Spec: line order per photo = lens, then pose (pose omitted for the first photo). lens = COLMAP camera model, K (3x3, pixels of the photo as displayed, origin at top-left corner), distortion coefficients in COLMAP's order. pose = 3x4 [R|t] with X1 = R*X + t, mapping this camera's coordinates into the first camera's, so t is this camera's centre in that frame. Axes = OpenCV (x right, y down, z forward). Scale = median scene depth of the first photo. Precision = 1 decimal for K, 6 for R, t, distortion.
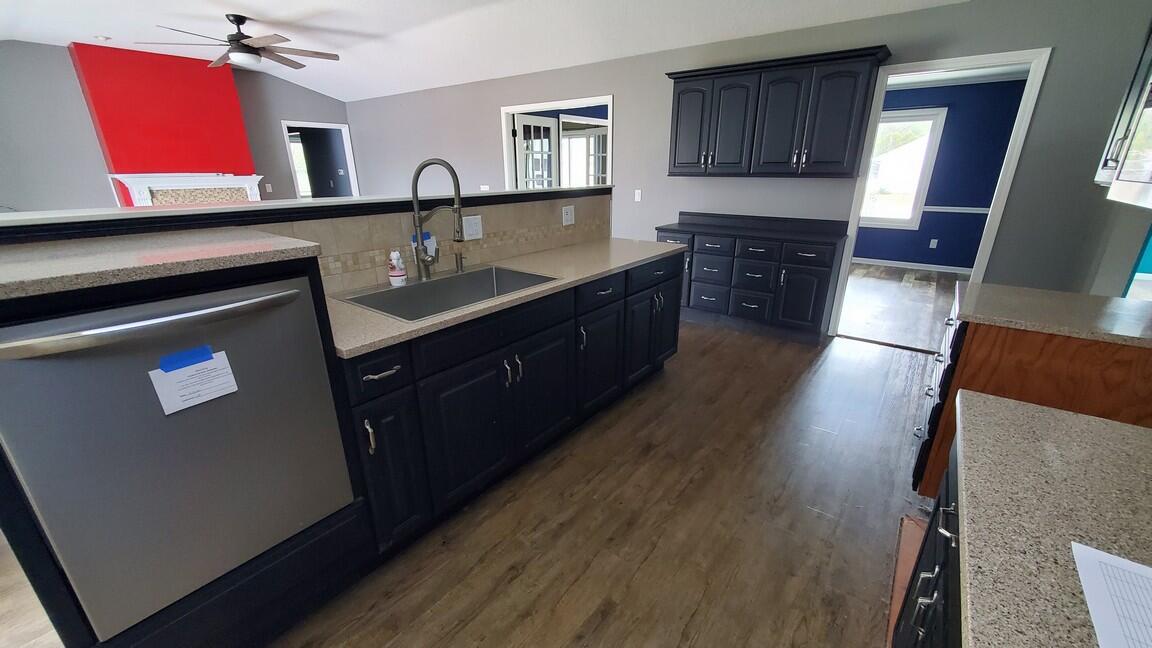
lens RADIAL K [[456.1, 0, 575.1], [0, 456.1, 332.0], [0, 0, 1]] dist [-0.000205, -0.000033]
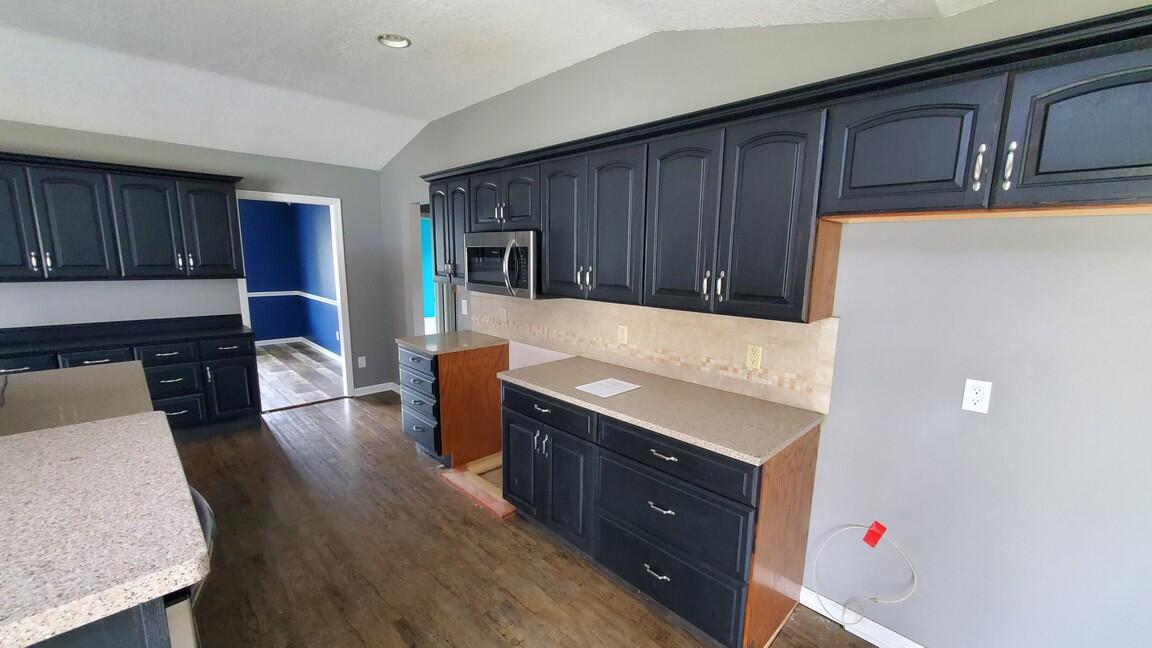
lens RADIAL K [[456.1, 0, 574.4], [0, 456.1, 330.0], [0, 0, 1]] dist [-0.000205, -0.000033]
pose [[0.137718, -0.148034, 0.979347, -0.675325], [0.317554, 0.943172, 0.097910, -0.091121], [-0.938186, 0.297512, 0.176901, 0.063549]]
